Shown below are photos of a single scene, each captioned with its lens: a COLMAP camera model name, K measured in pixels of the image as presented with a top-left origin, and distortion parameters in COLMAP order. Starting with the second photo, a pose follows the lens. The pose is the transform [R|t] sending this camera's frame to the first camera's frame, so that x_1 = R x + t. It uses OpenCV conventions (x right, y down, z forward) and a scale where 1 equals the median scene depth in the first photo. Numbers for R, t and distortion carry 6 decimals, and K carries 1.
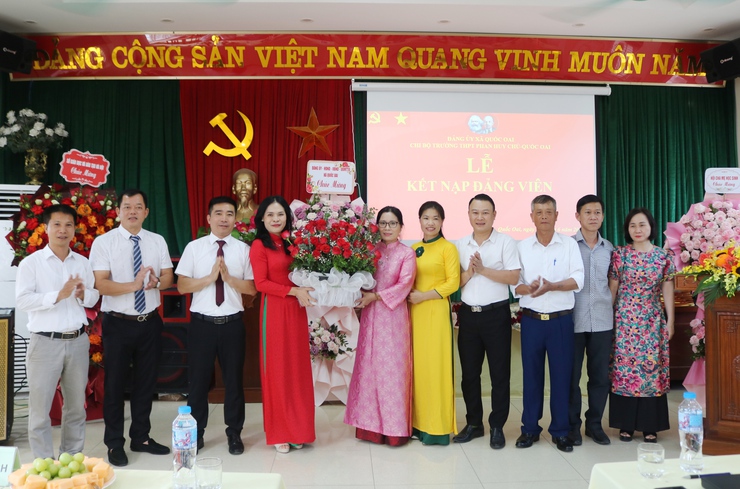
lens RADIAL K [[696.9, 0, 371.0], [0, 696.9, 211.7], [0, 0, 1]] dist [-0.151273, 0.130509]
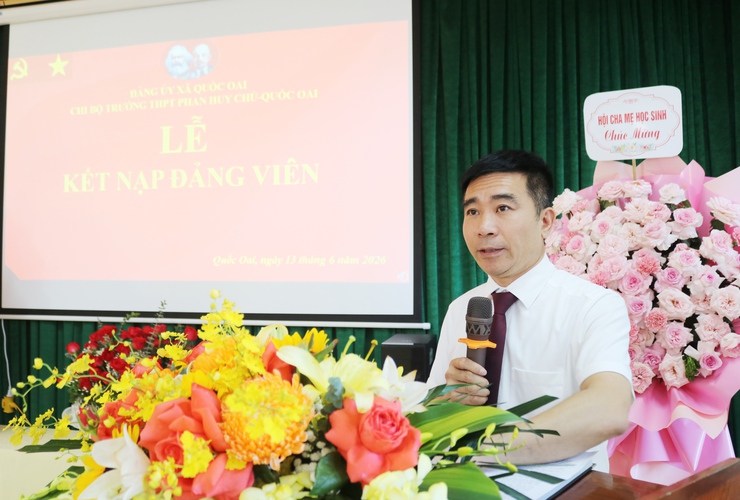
lens RADIAL K [[699.0, 0, 370.0], [0, 699.0, 250.0], [0, 0, 1]] dist [-0.136439, 0.097406]
pose [[0.962085, -0.012460, -0.272464, 0.439919], [0.014835, 0.999868, 0.006660, 0.016008], [0.272345, -0.010449, 0.962143, 0.542714]]
